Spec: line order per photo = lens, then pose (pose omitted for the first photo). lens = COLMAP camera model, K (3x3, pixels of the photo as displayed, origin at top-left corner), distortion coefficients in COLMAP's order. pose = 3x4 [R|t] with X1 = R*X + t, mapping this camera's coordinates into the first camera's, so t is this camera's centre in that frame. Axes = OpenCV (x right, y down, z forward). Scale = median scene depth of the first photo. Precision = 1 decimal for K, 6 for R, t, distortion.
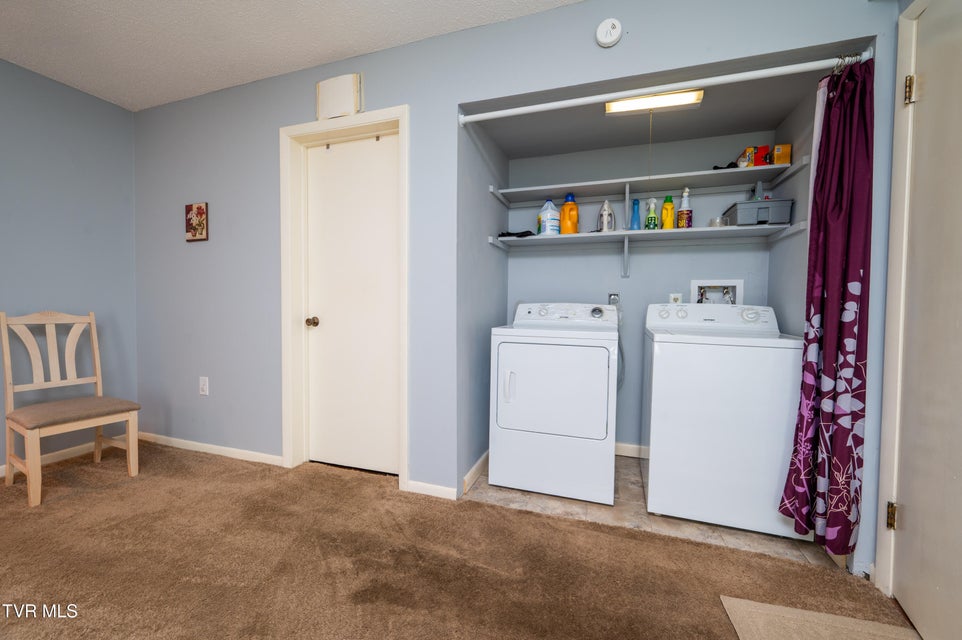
lens RADIAL K [[381.6, 0, 466.8], [0, 381.6, 325.2], [0, 0, 1]] dist [-0.002532, -0.000109]
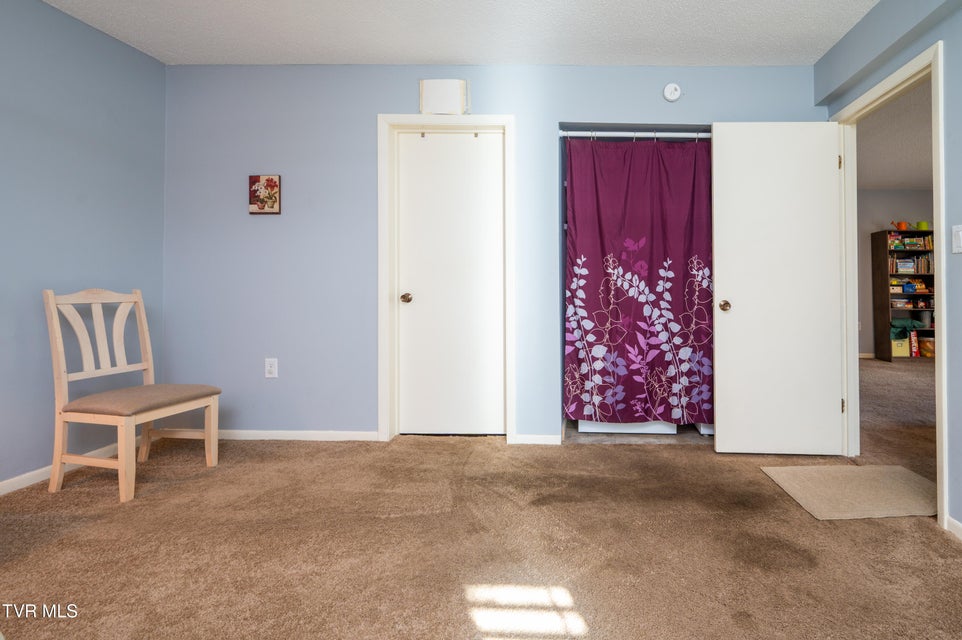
lens RADIAL K [[448.5, 0, 566.1], [0, 448.5, 280.6], [0, 0, 1]] dist [0.000673, -0.000173]
pose [[0.948770, 0.002104, 0.315961, -0.404143], [0.015270, 0.998504, -0.052502, 0.015566], [-0.315599, 0.054637, 0.947318, -0.325794]]
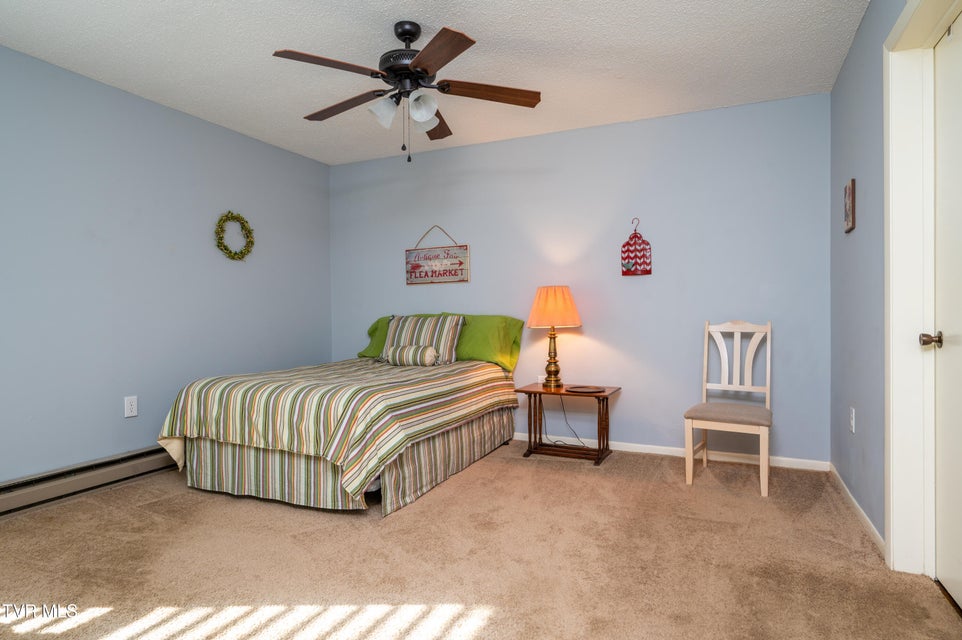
lens RADIAL K [[539.2, 0, 481.0], [0, 539.2, 320.0], [0, 0, 1]] dist [0.002104, -0.000073]
pose [[-0.069565, 0.005851, -0.997560, 0.500733], [-0.030063, 0.999516, 0.007958, -0.028397], [0.997124, 0.030543, -0.069355, 0.380243]]
